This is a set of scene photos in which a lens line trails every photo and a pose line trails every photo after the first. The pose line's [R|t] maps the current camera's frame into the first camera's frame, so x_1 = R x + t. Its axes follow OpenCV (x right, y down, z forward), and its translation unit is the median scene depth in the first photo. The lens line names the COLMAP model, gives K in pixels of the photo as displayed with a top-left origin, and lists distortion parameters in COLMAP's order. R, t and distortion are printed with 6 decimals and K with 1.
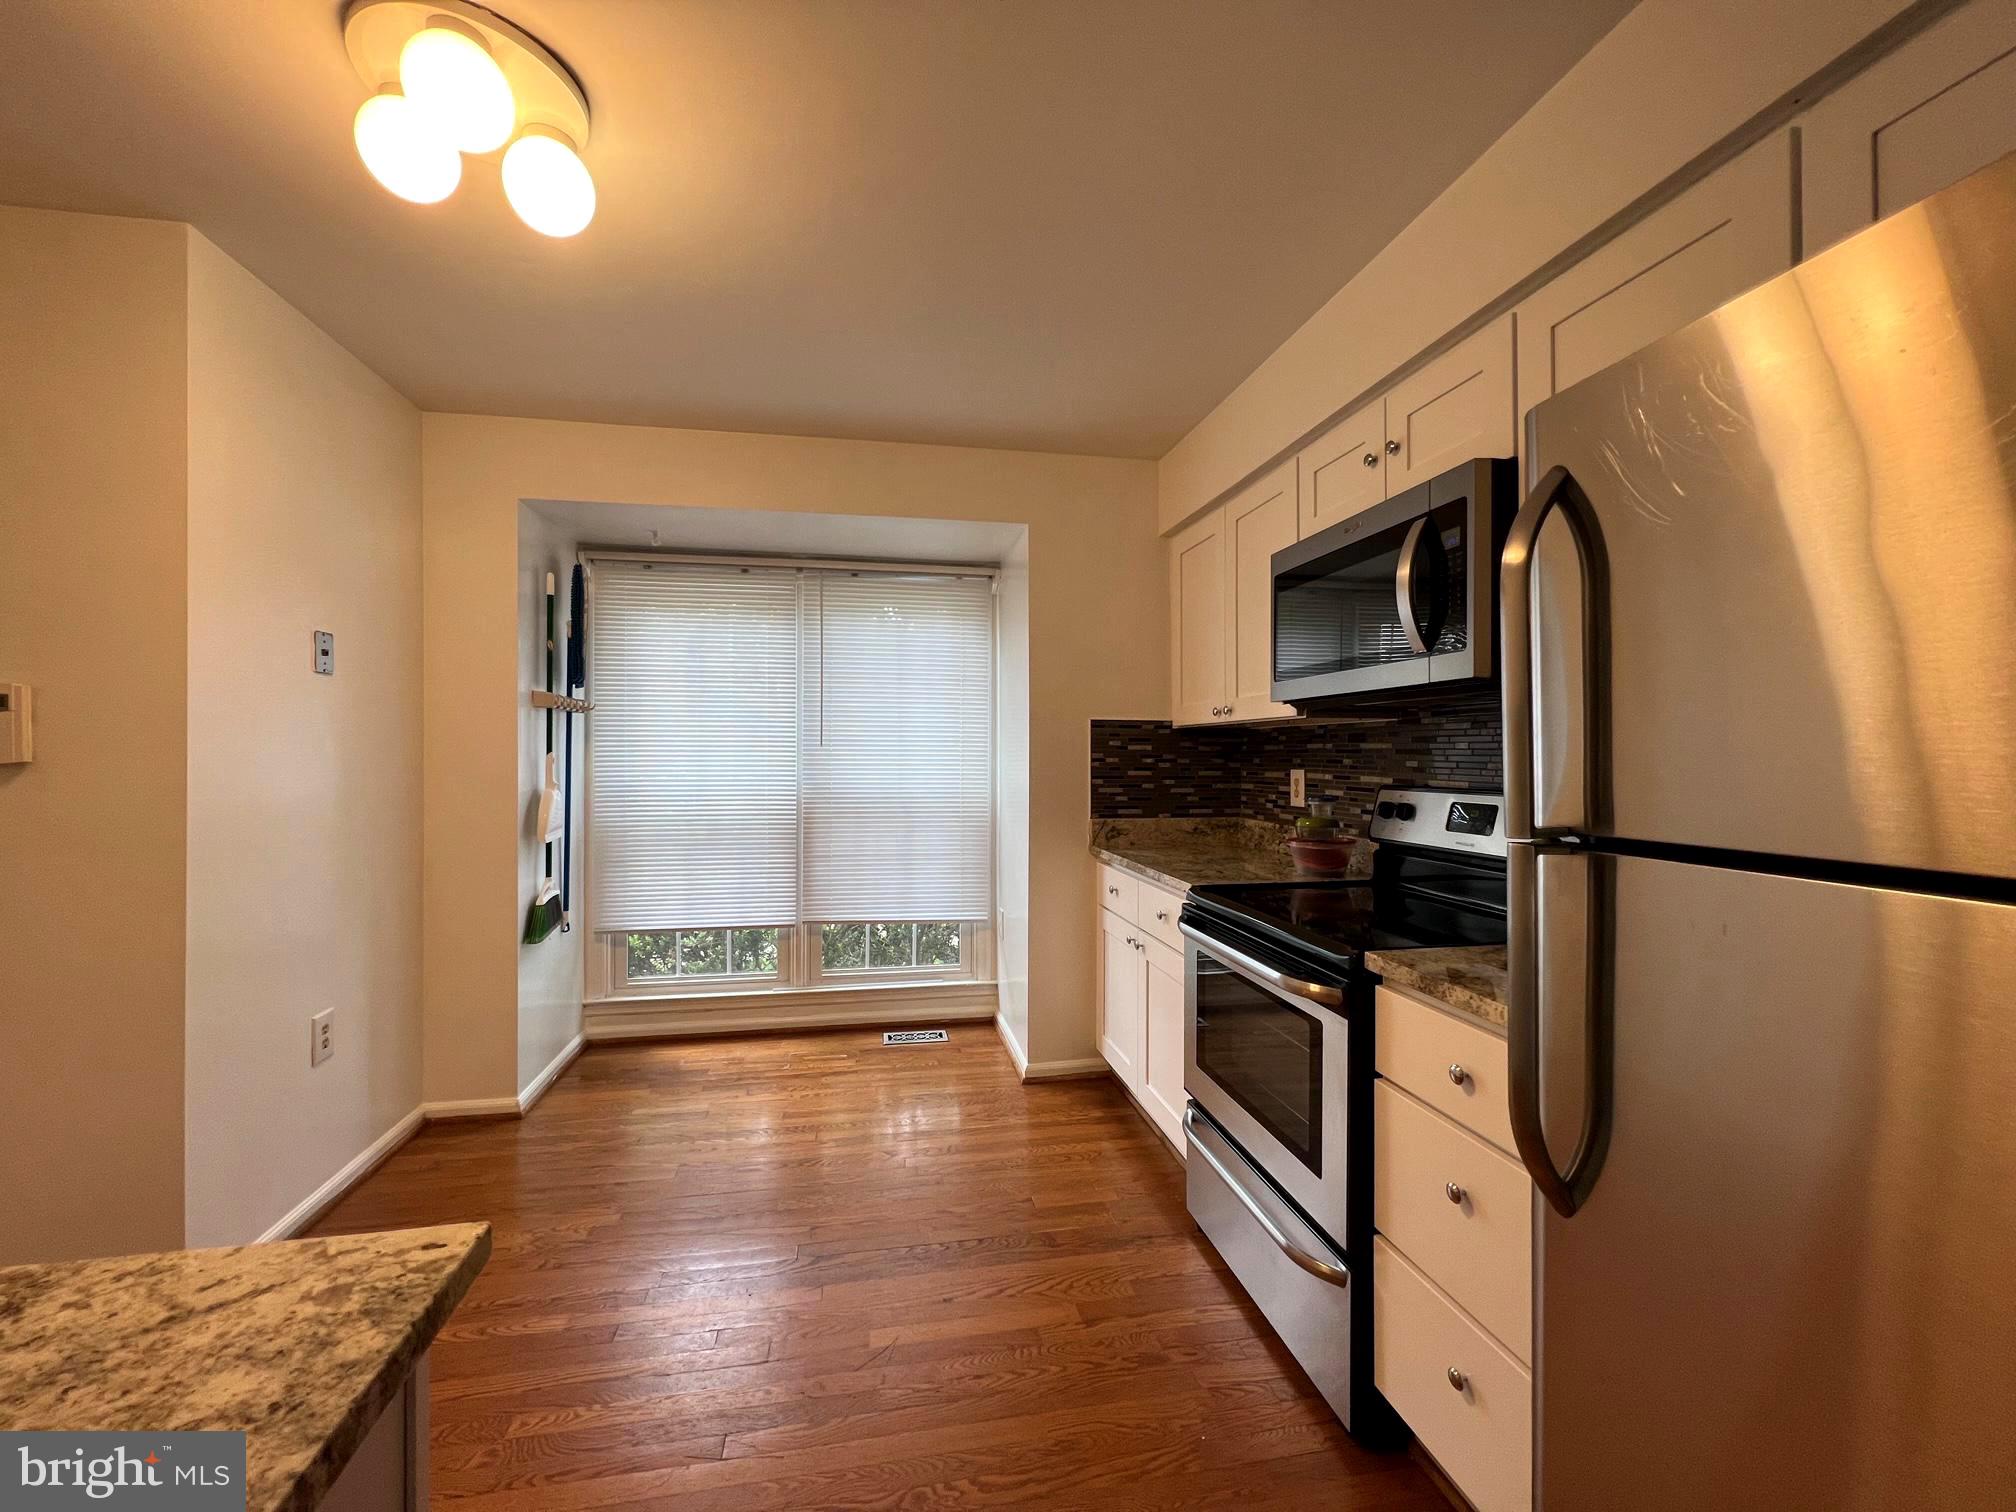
lens RADIAL K [[803.4, 0, 1003.4], [0, 803.4, 749.6], [0, 0, 1]] dist [-0.007189, 0.000105]
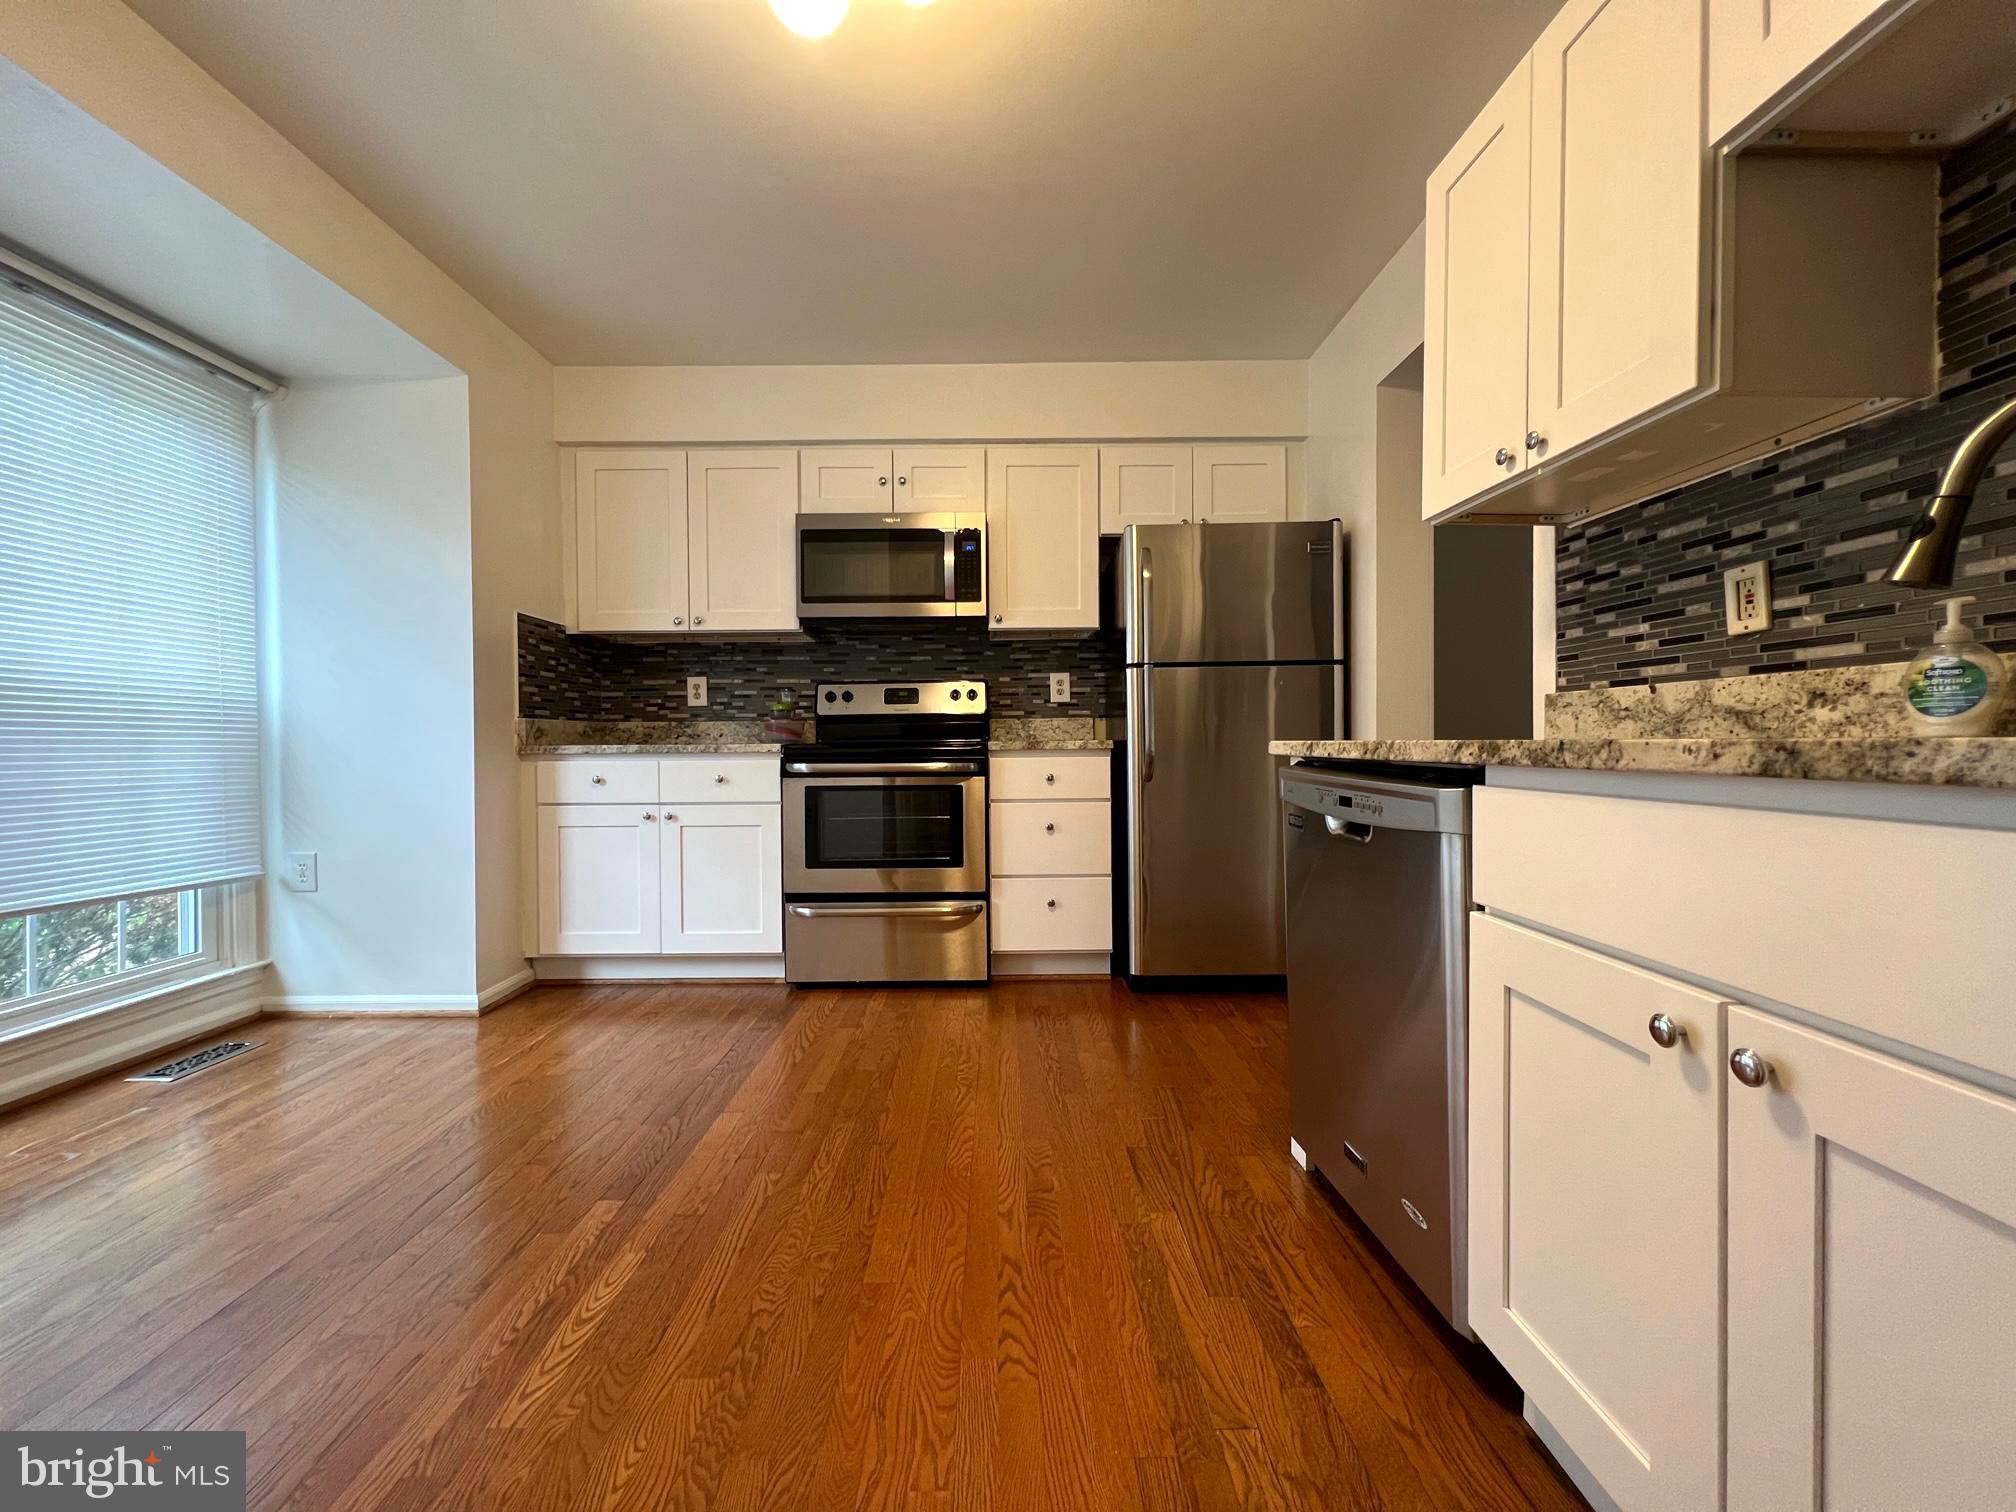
lens RADIAL K [[803.4, 0, 1002.4], [0, 803.4, 751.8], [0, 0, 1]] dist [-0.007189, 0.000105]
pose [[0.180616, -0.017114, 0.983405, -0.729146], [0.001732, 0.999853, 0.017083, 0.112856], [-0.983552, -0.001382, 0.180619, 0.278742]]
